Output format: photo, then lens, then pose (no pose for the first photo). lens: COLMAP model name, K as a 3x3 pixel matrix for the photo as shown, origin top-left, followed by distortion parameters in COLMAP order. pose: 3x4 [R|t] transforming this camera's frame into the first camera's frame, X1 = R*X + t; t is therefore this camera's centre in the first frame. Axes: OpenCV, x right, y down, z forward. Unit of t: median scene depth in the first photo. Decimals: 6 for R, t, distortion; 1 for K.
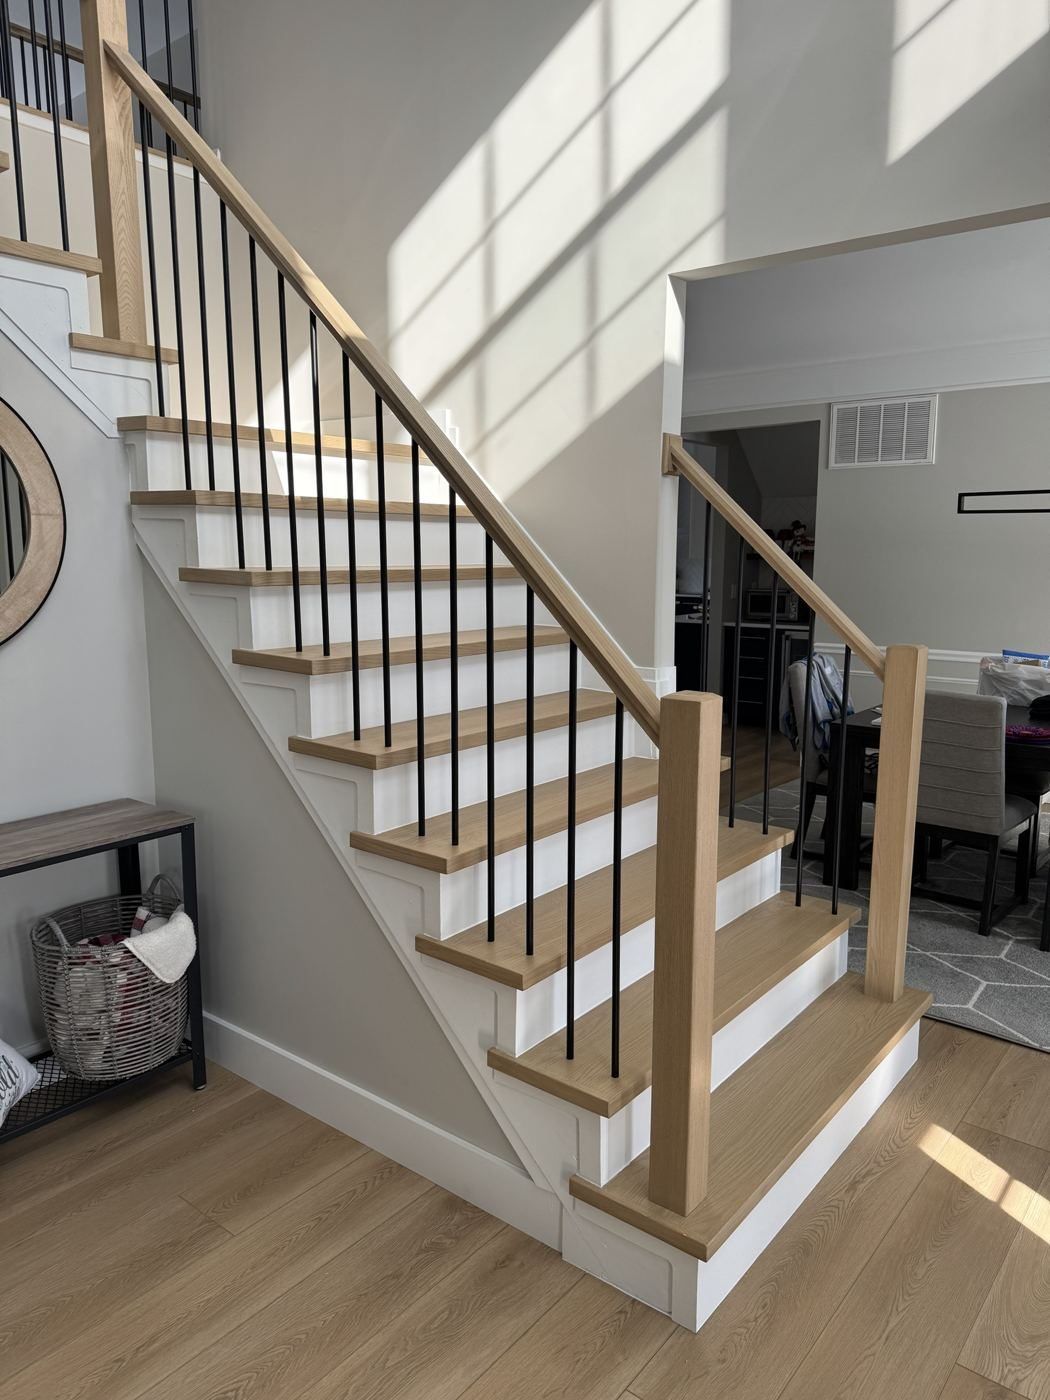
lens RADIAL K [[1006.6, 0, 525.0], [0, 1006.6, 700.0], [0, 0, 1]] dist [0.066482, -0.078520]
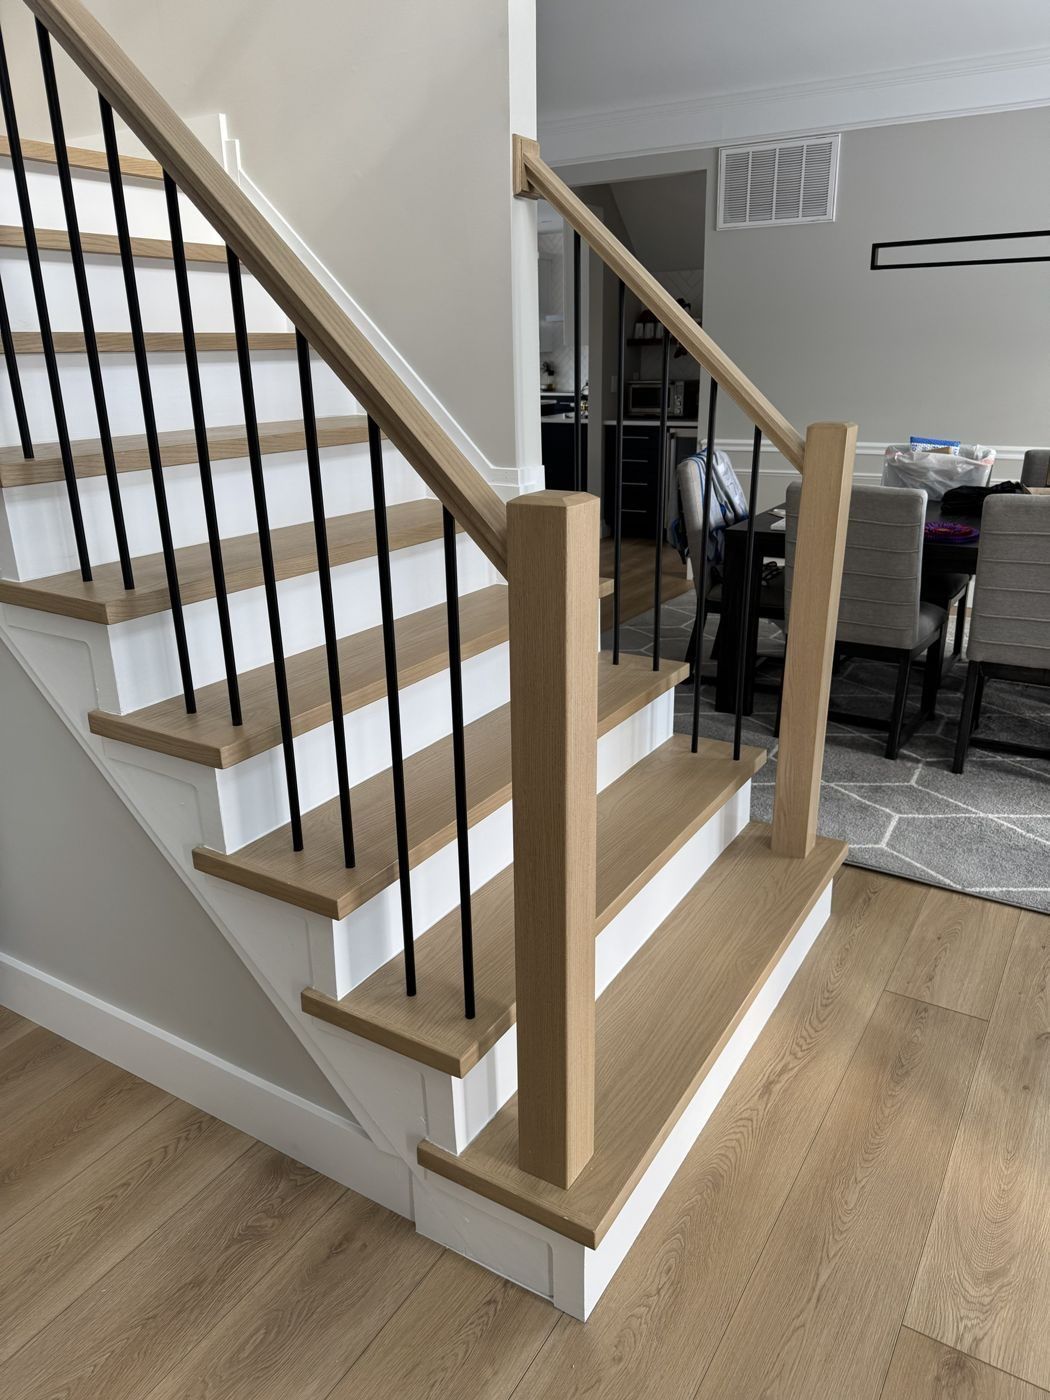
lens RADIAL K [[1005.0, 0, 525.0], [0, 1005.0, 700.0], [0, 0, 1]] dist [0.096485, -0.141818]
pose [[0.992528, -0.058976, 0.106818, 0.055111], [0.038851, 0.982619, 0.181524, 0.004286], [-0.115667, -0.176018, 0.977568, 0.266774]]
